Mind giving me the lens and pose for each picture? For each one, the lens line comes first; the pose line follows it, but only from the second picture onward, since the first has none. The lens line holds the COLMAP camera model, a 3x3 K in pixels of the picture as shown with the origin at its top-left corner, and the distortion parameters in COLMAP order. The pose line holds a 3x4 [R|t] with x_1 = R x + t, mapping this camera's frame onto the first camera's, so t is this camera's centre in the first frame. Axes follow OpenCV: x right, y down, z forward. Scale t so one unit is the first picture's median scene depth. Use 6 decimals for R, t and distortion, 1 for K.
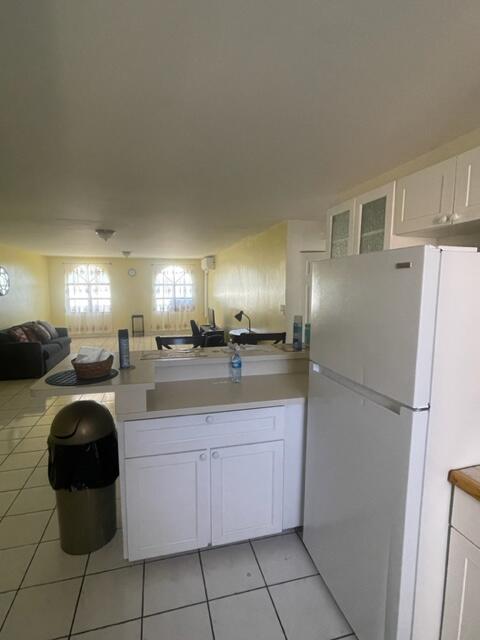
lens RADIAL K [[318.2, 0, 239.2], [0, 318.2, 318.9], [0, 0, 1]] dist [-0.002105, -0.000130]
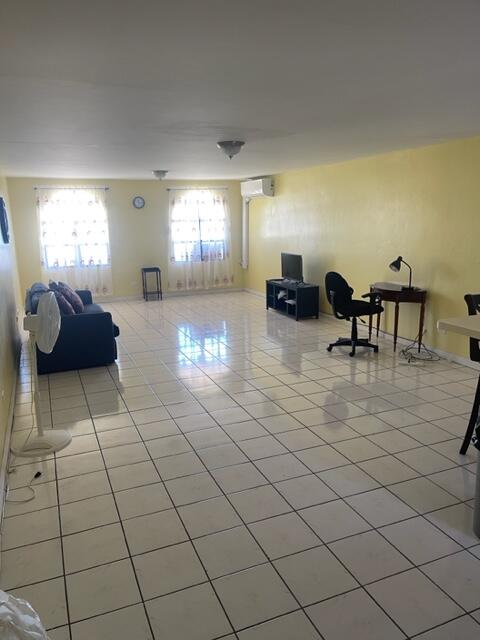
lens RADIAL K [[481.2, 0, 240.0], [0, 481.2, 321.6], [0, 0, 1]] dist [-0.008427, 0.000903]
pose [[0.989847, -0.046289, 0.134387, -0.275542], [0.031596, 0.993487, 0.109477, -0.005031], [-0.138579, -0.104119, 0.984863, -0.025142]]
